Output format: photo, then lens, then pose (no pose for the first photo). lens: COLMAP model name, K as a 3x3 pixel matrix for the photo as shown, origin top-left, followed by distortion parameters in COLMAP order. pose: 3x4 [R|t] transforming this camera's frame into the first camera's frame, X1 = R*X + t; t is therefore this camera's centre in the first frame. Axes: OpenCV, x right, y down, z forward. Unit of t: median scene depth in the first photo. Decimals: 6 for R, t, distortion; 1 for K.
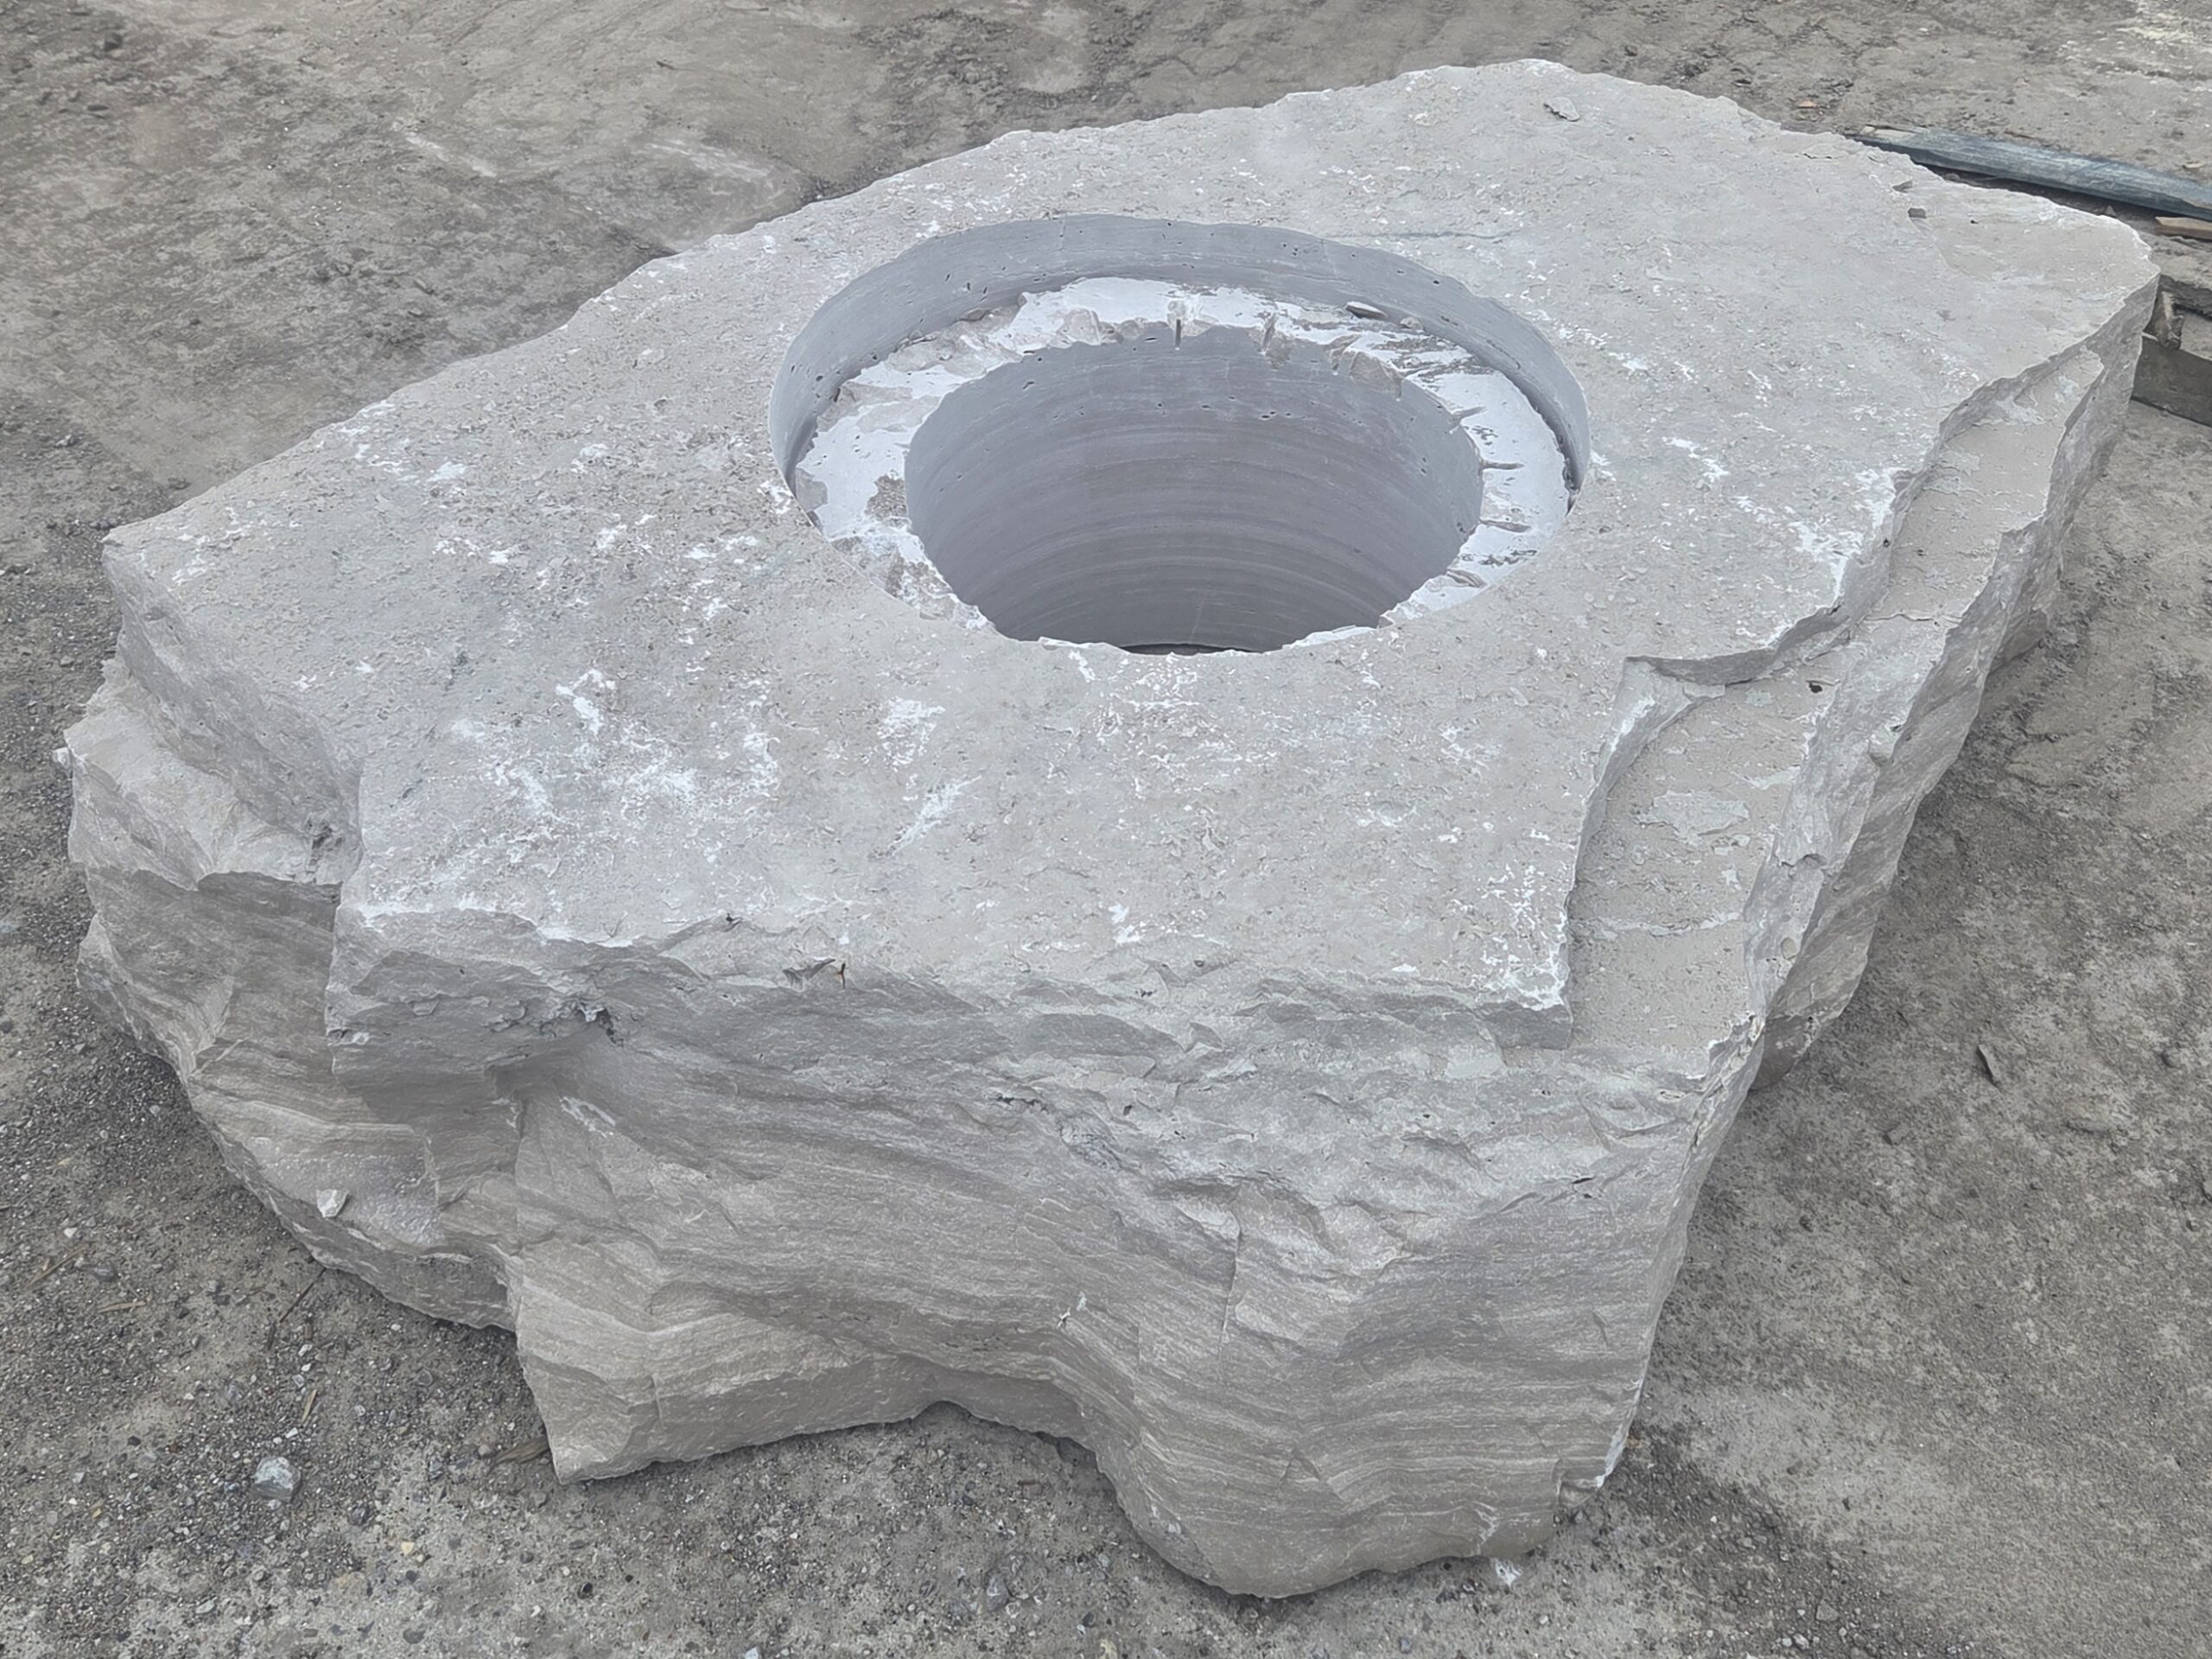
lens RADIAL K [[2257.9, 0, 1106.0], [0, 2257.9, 829.5], [0, 0, 1]] dist [0.075038, -0.040192]
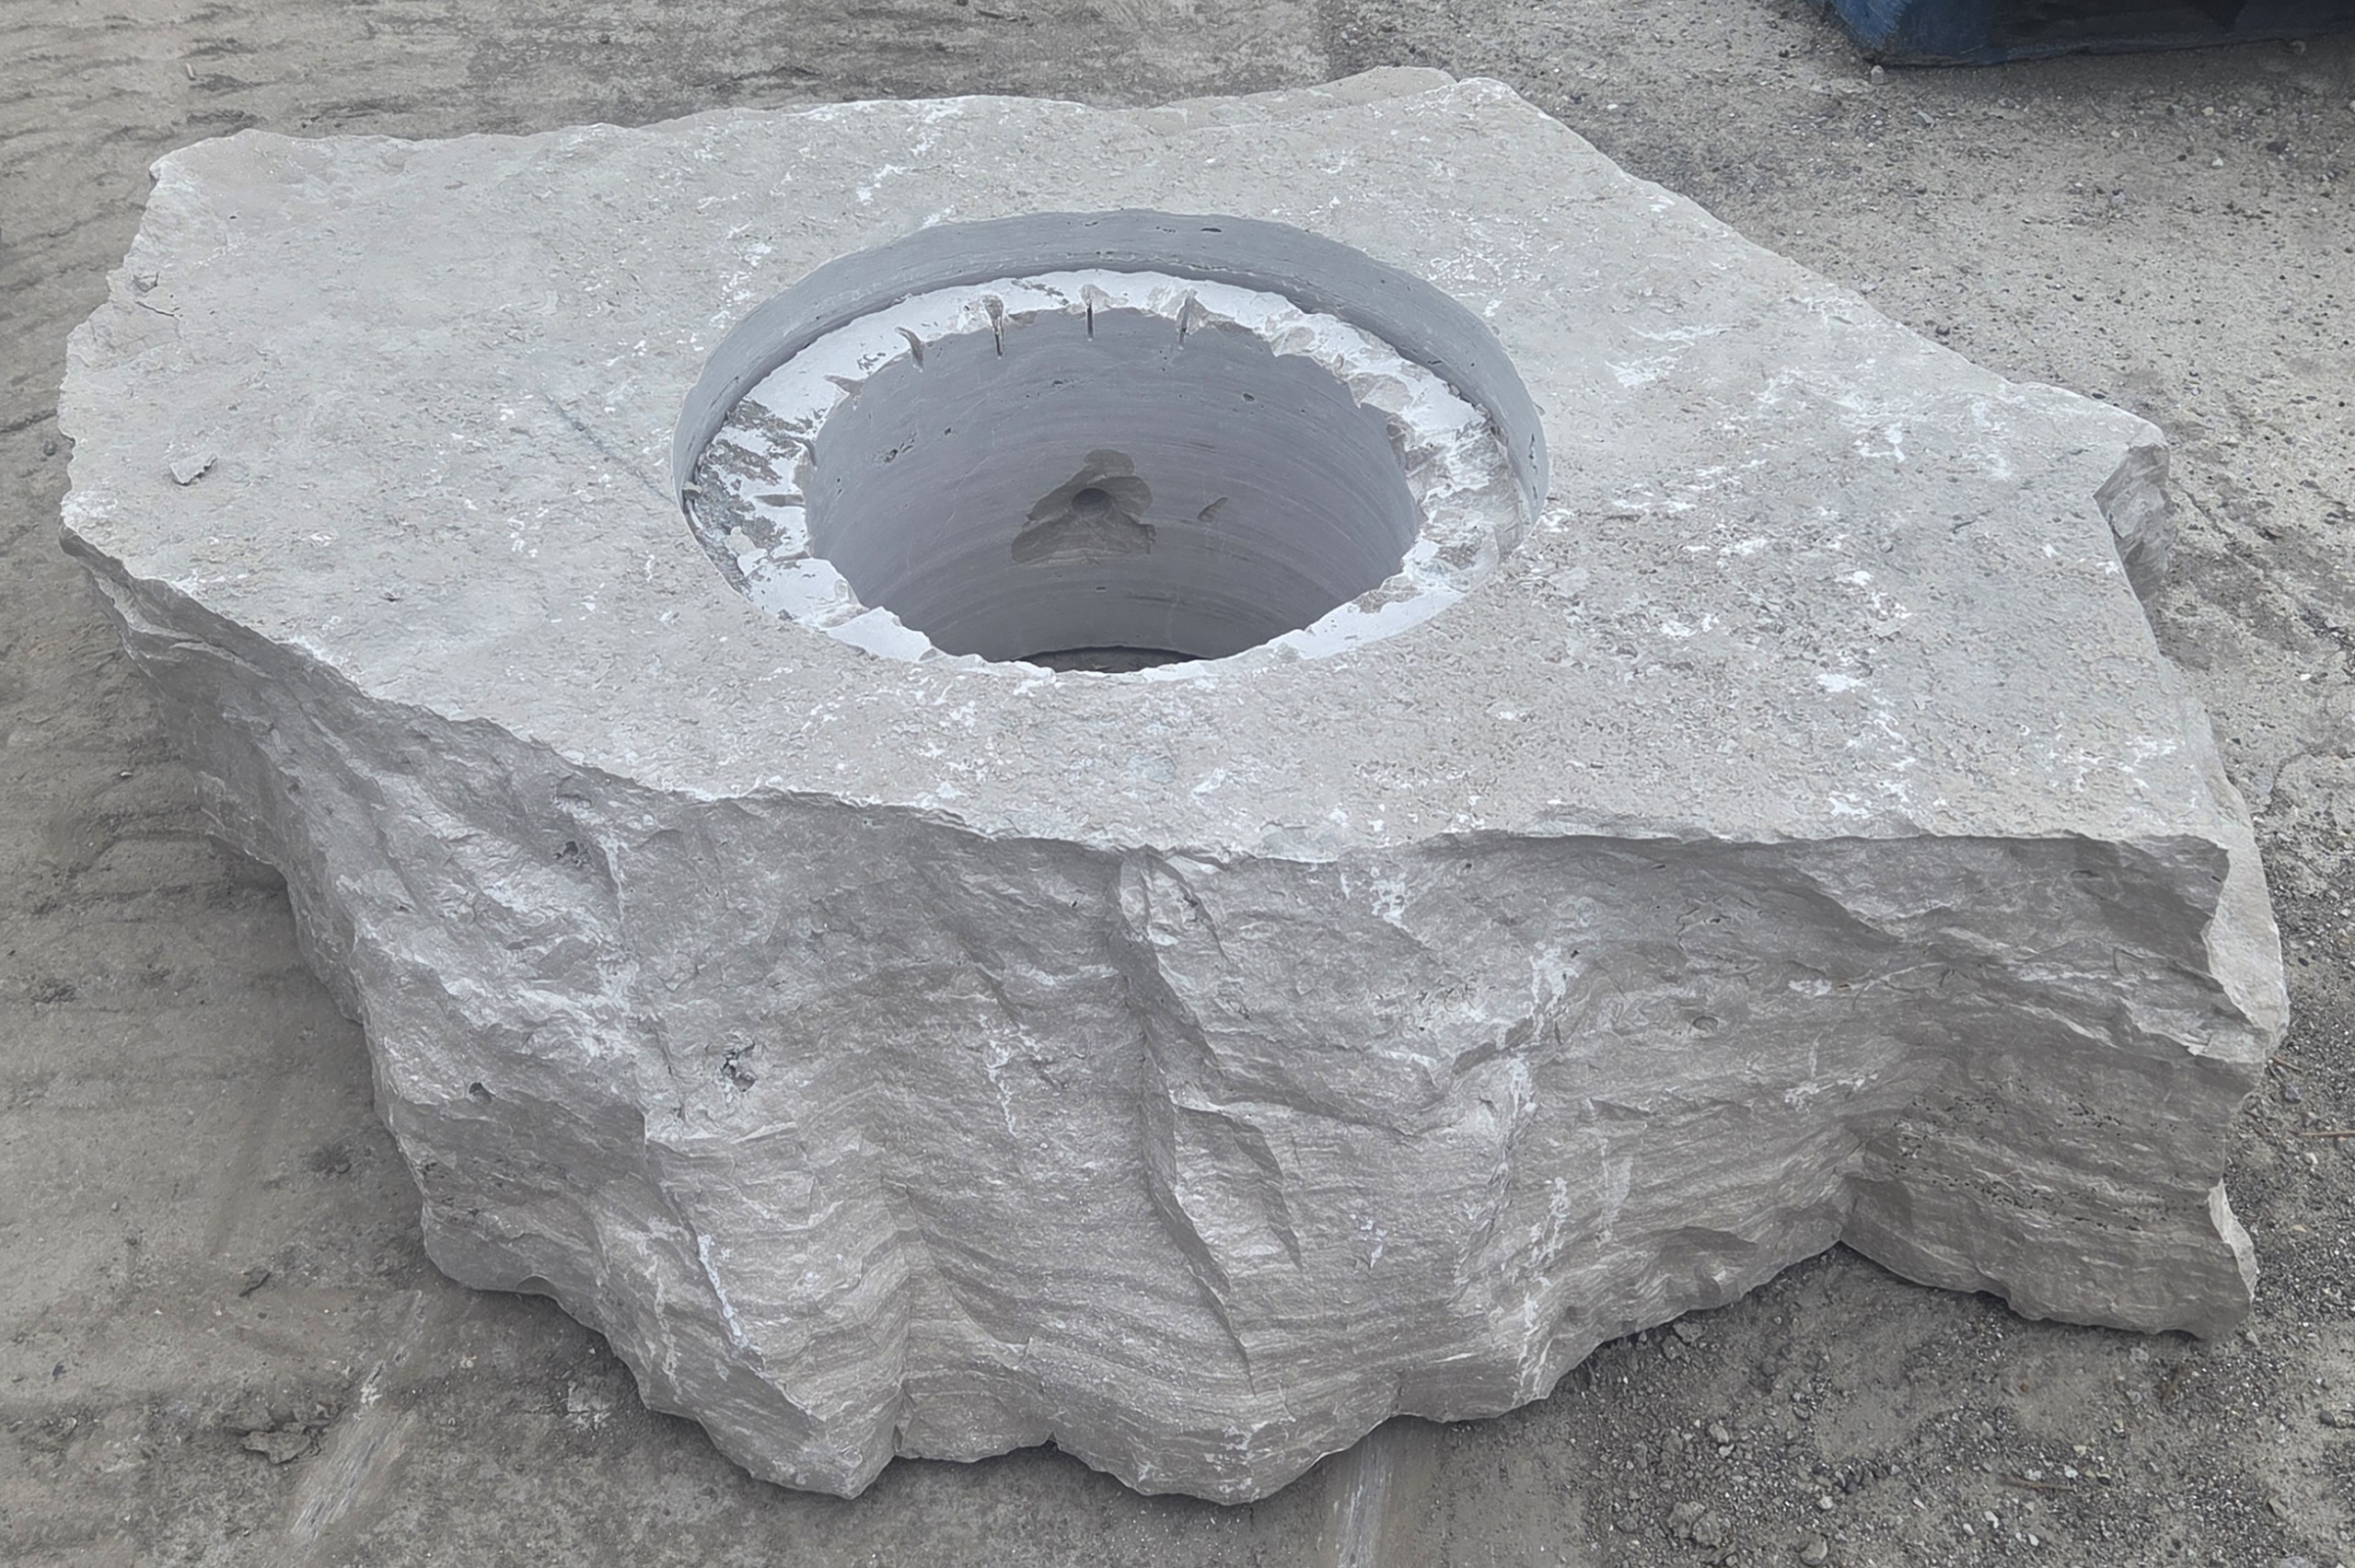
lens RADIAL K [[2388.6, 0, 1174.9], [0, 2388.6, 825.4], [0, 0, 1]] dist [0.055699, -0.003922]
pose [[-0.675894, -0.509168, 0.532837, -0.644849], [0.485474, 0.236376, 0.841690, -1.050007], [-0.554511, 0.827571, 0.087422, 1.134272]]
